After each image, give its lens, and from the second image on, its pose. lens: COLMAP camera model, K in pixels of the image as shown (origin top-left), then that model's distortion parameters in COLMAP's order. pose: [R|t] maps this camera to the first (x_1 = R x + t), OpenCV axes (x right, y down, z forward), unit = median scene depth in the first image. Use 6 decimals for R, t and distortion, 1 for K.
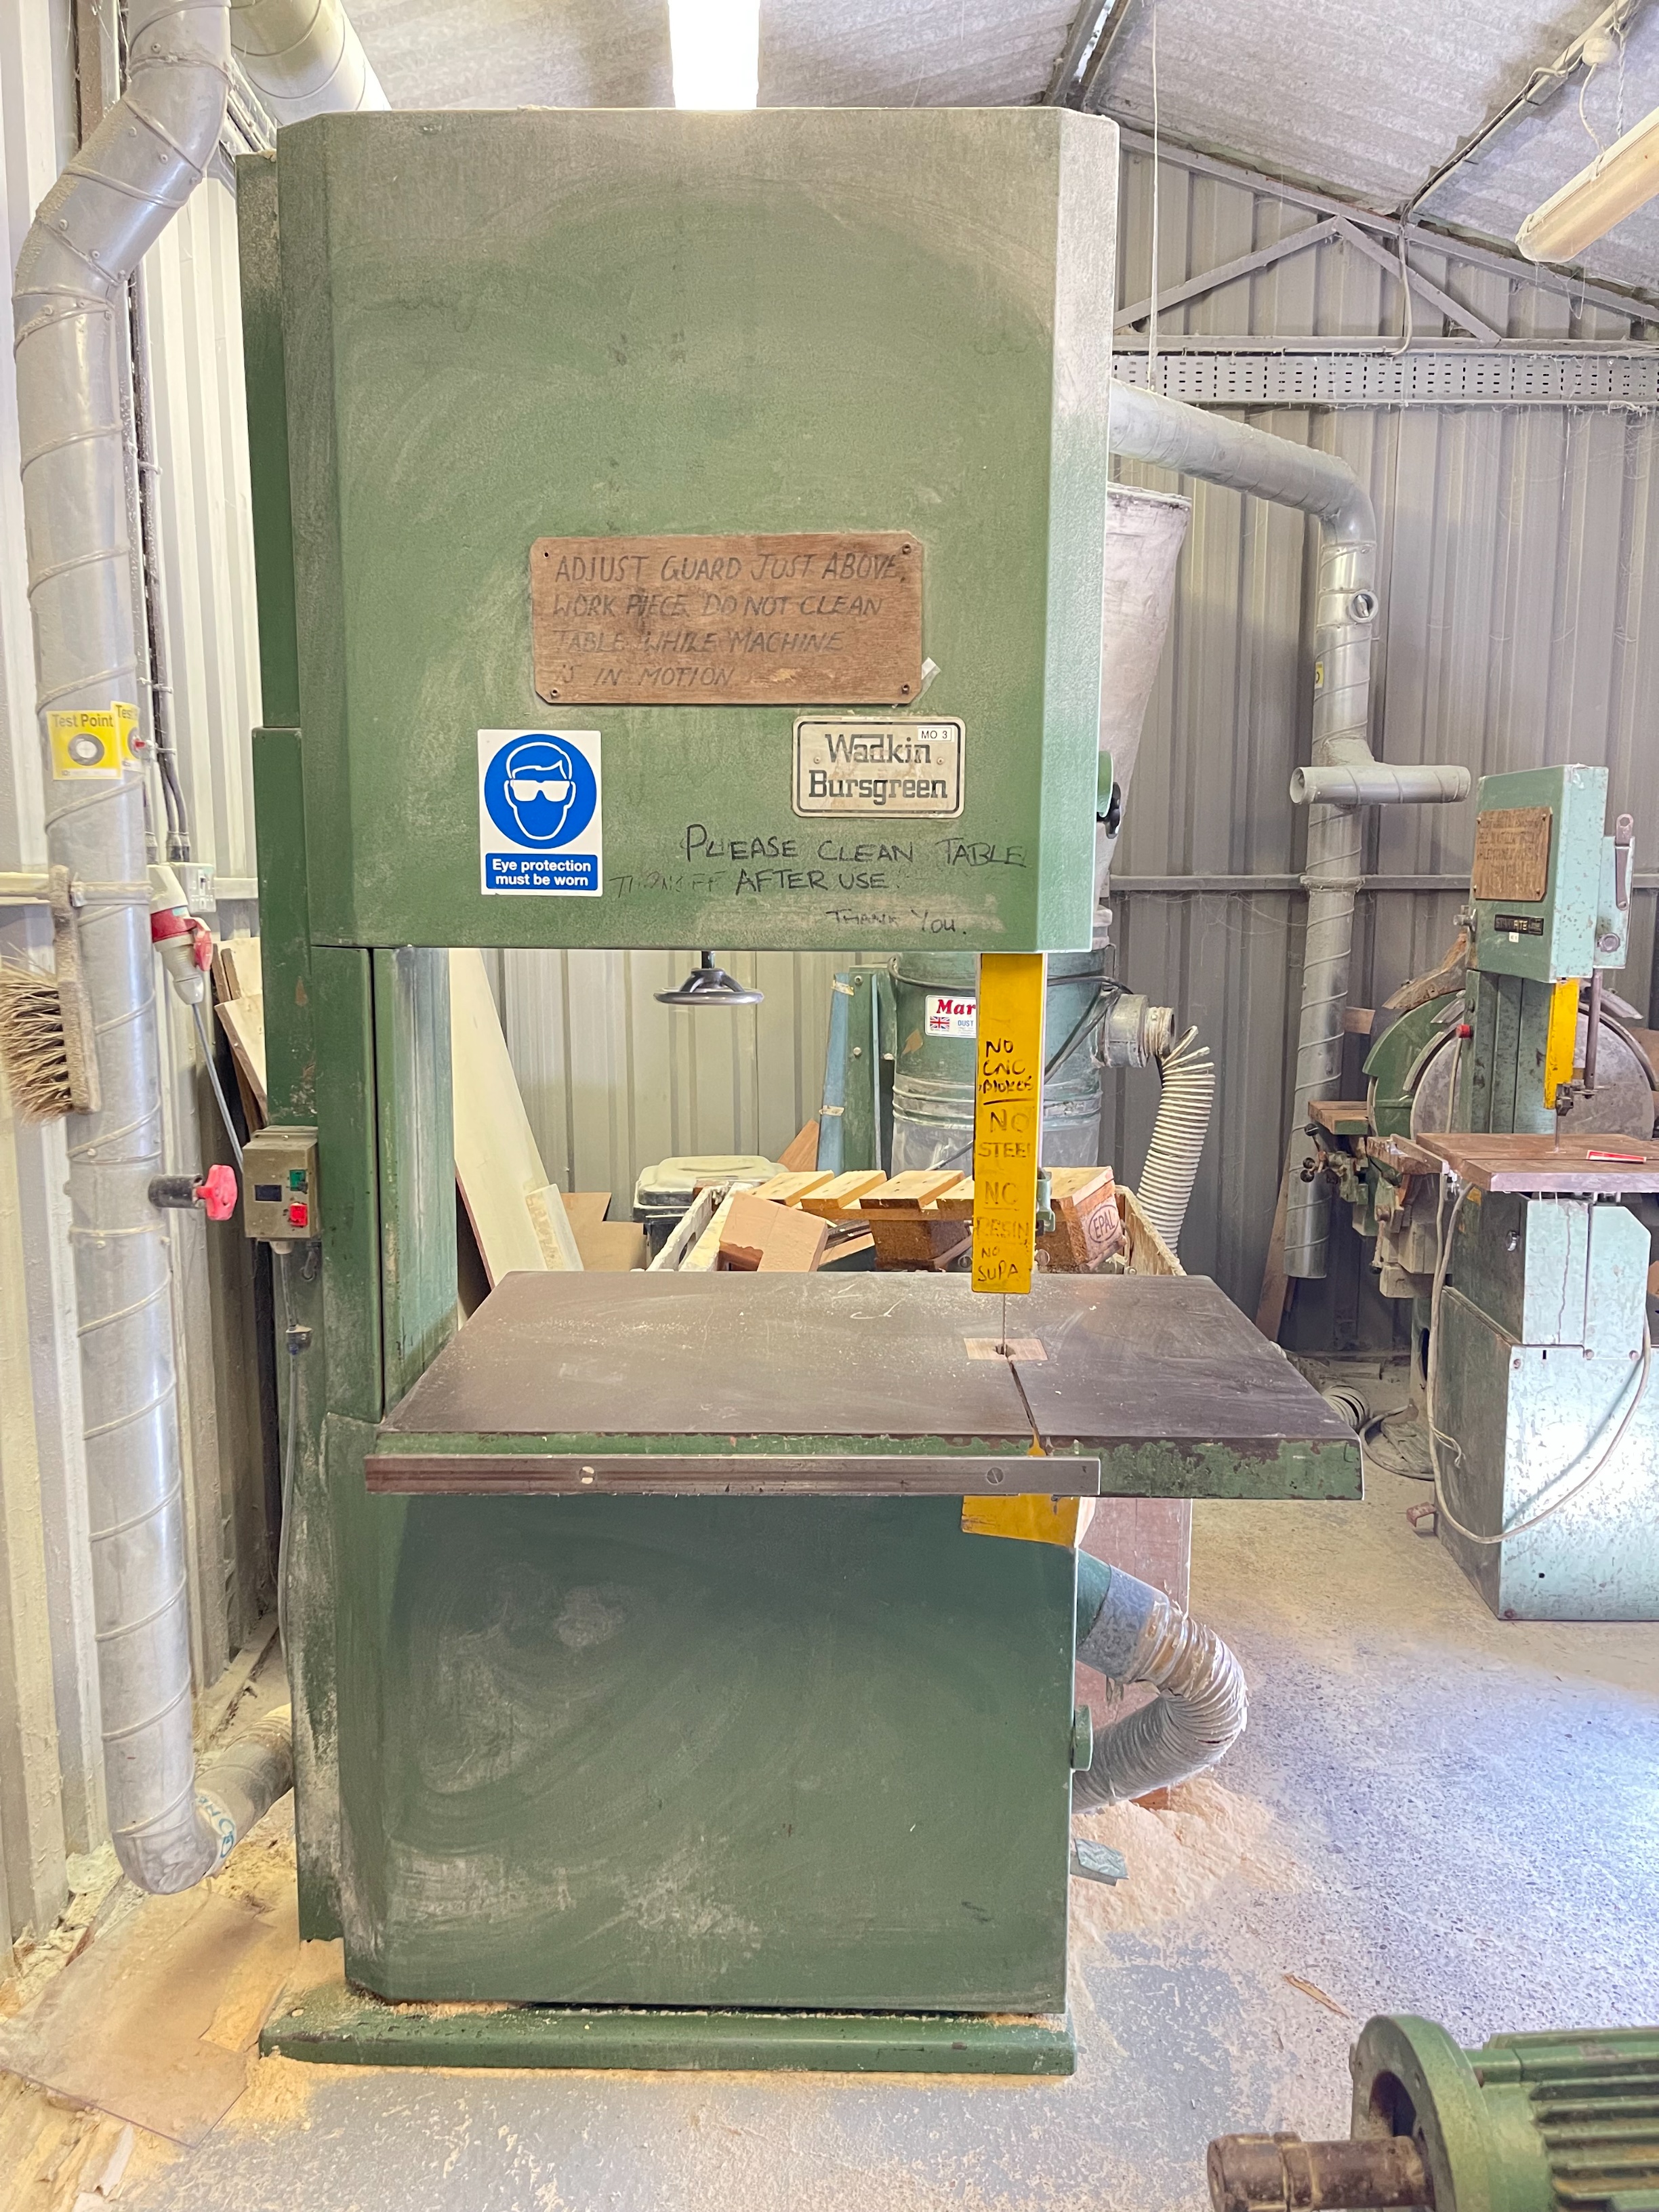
lens RADIAL K [[1705.3, 0, 823.5], [0, 1705.3, 1164.7], [0, 0, 1]] dist [0.003269, -0.004174]
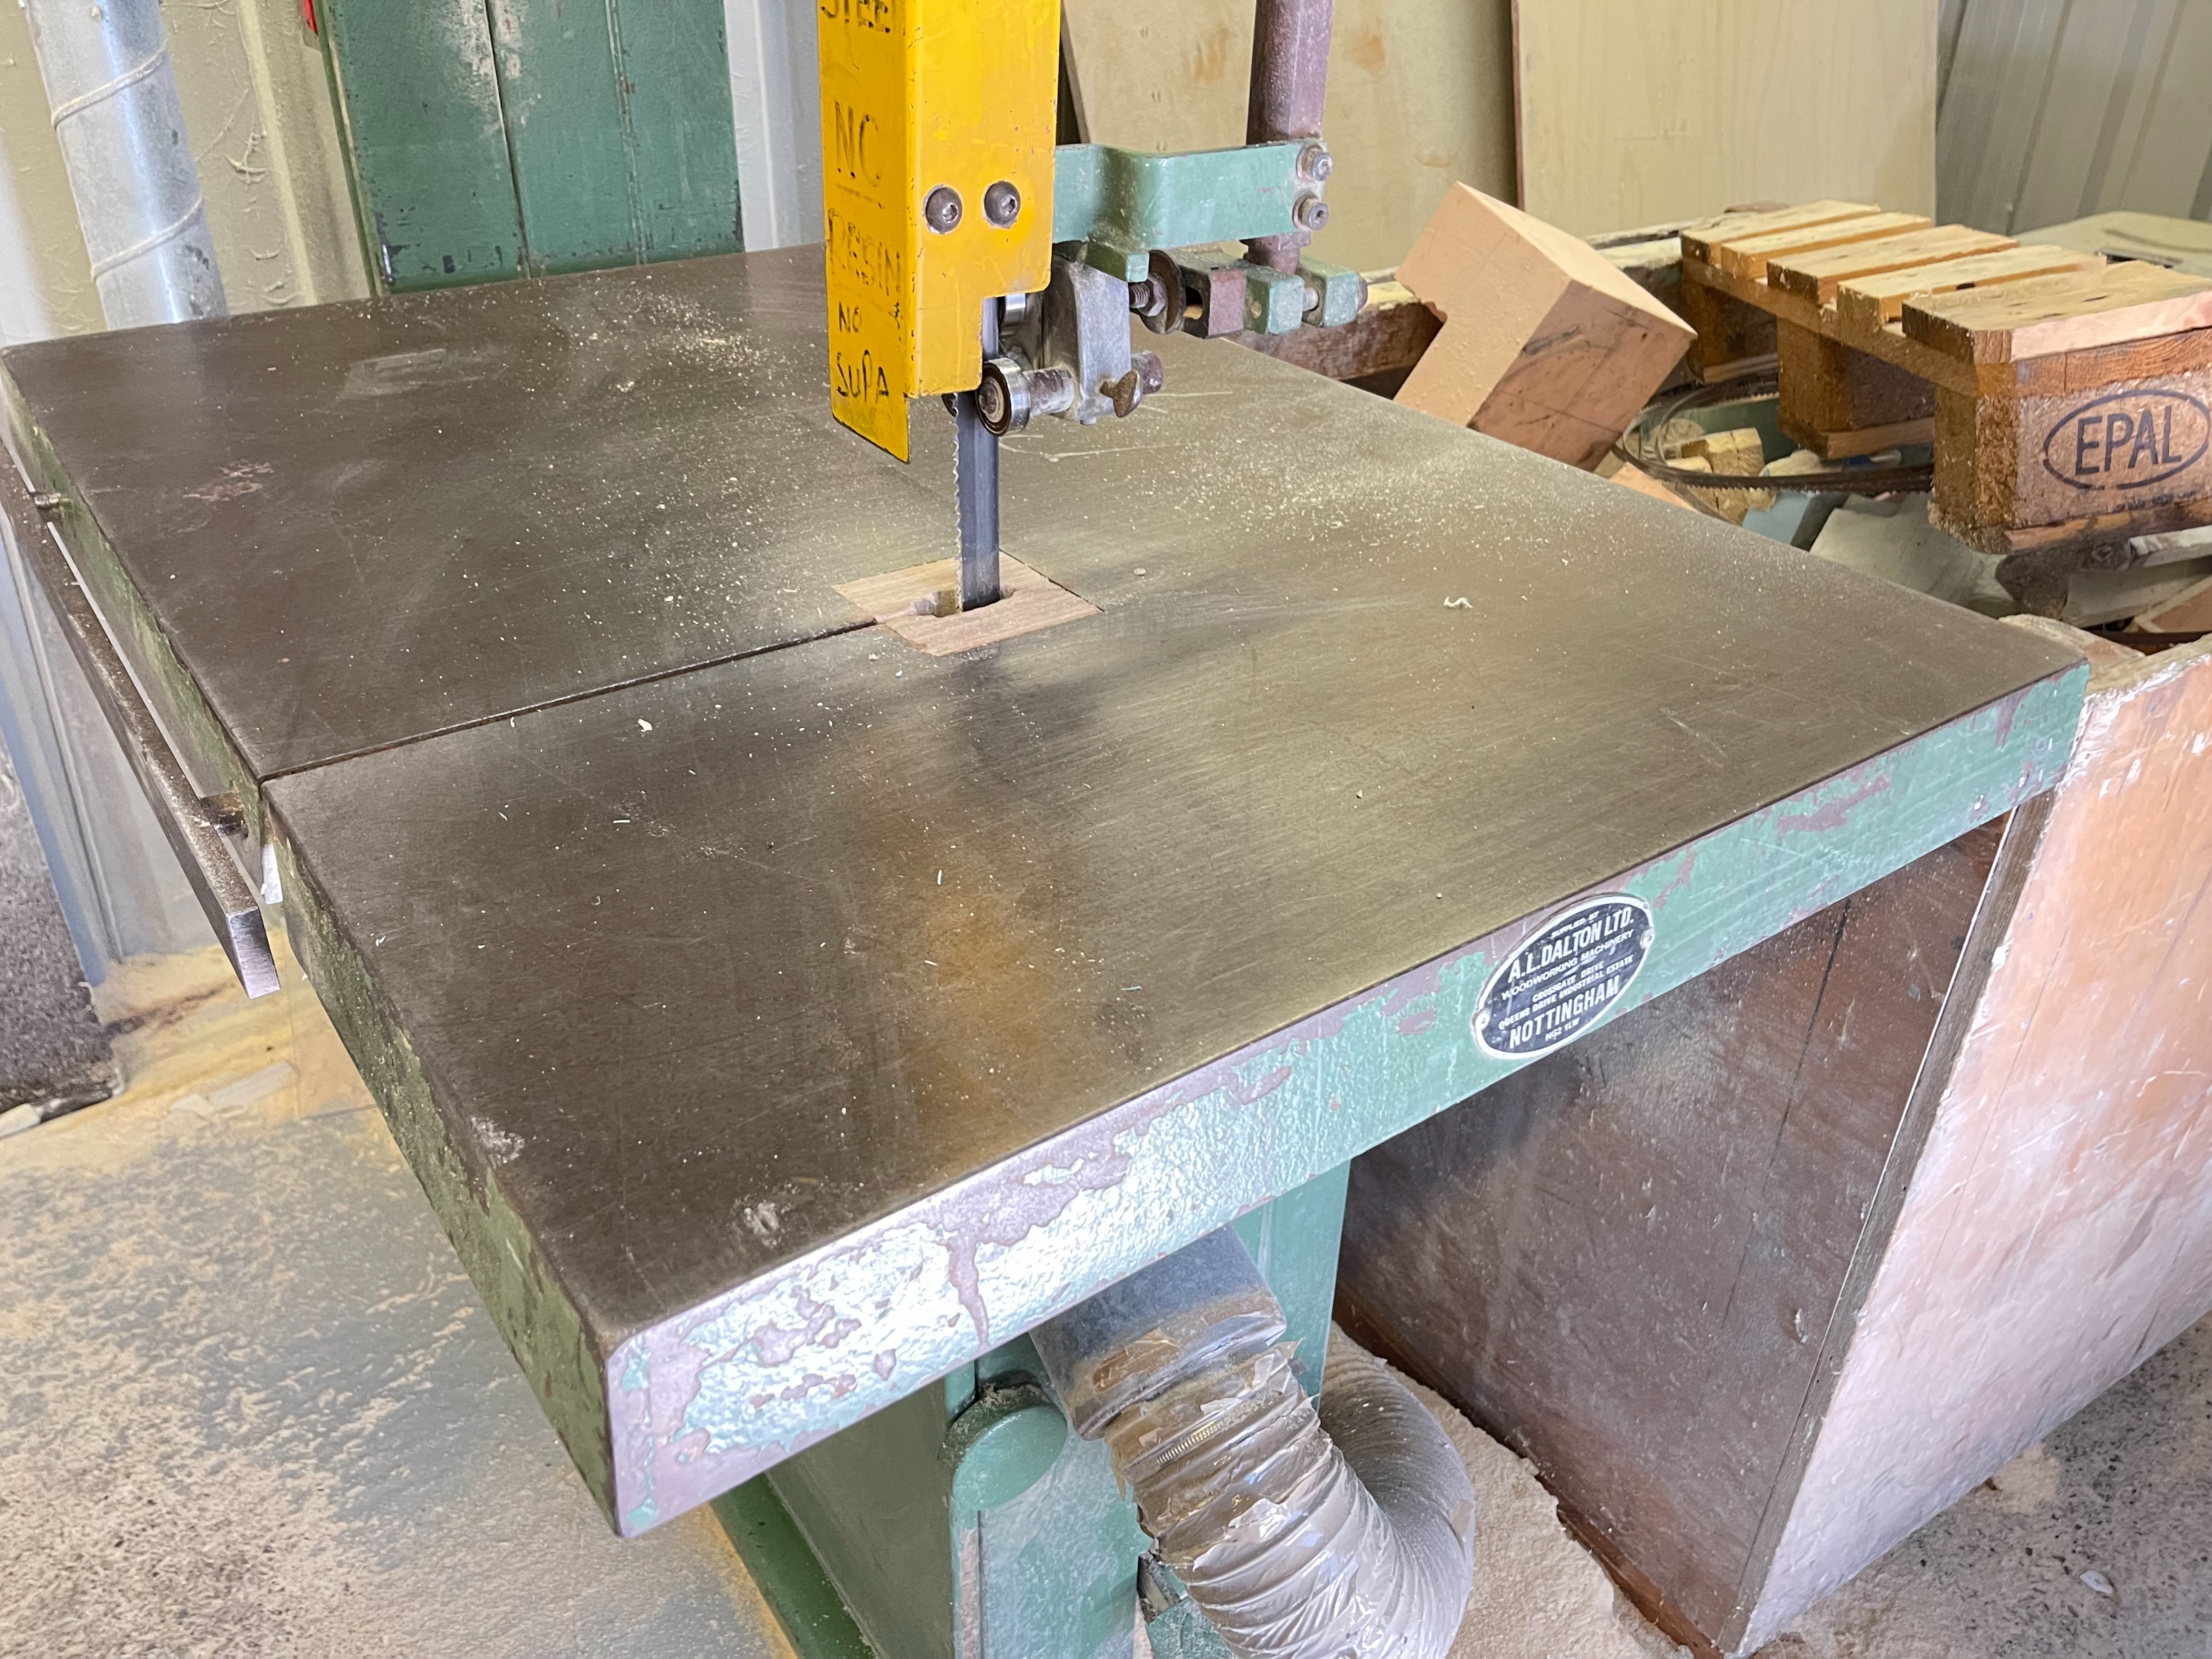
lens RADIAL K [[1705.3, 0, 1106.0], [0, 1705.3, 829.5], [0, 0, 1]] dist [0.003269, -0.004174]
pose [[0.583975, 0.427860, -0.689861, 0.420715], [-0.153992, 0.892780, 0.423356, -0.014577], [0.797031, -0.140996, 0.587249, 0.793720]]
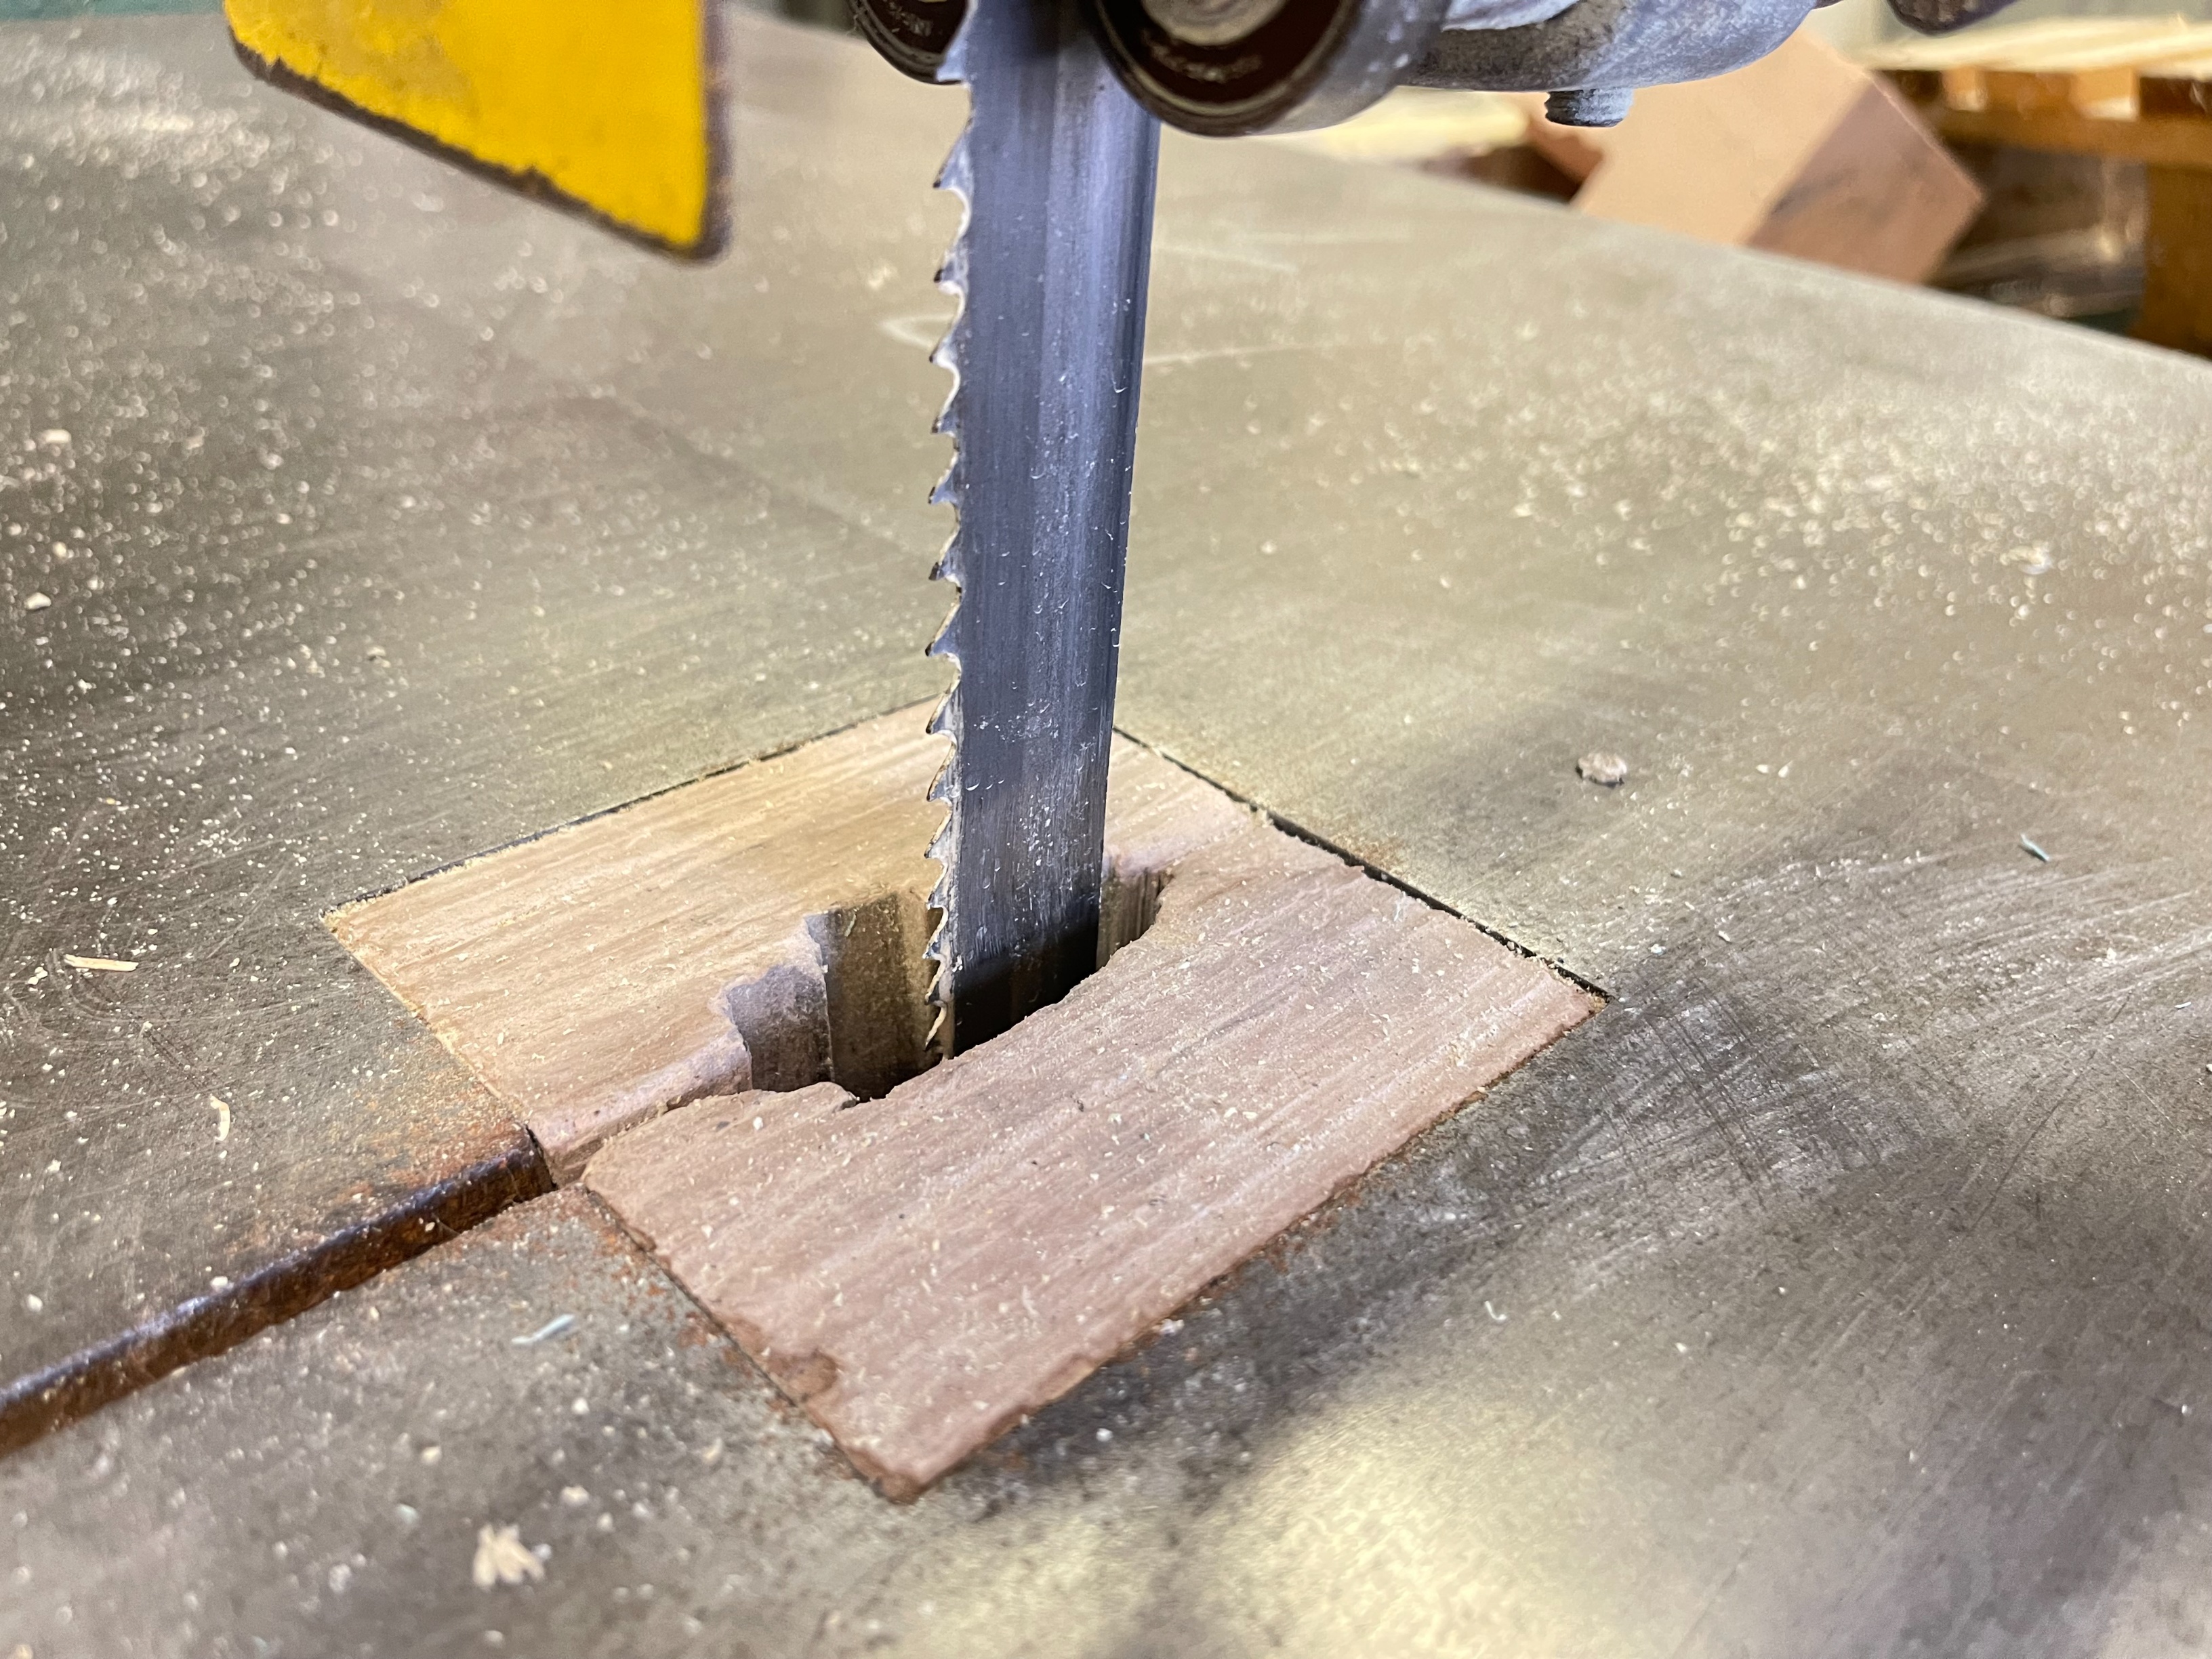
lens RADIAL K [[1705.3, 0, 1106.0], [0, 1705.3, 829.5], [0, 0, 1]] dist [0.003269, -0.004174]
pose [[0.695215, 0.408575, -0.591390, 0.153358], [-0.177595, 0.894872, 0.409469, 0.069549], [0.696517, -0.179641, 0.694689, 0.957234]]
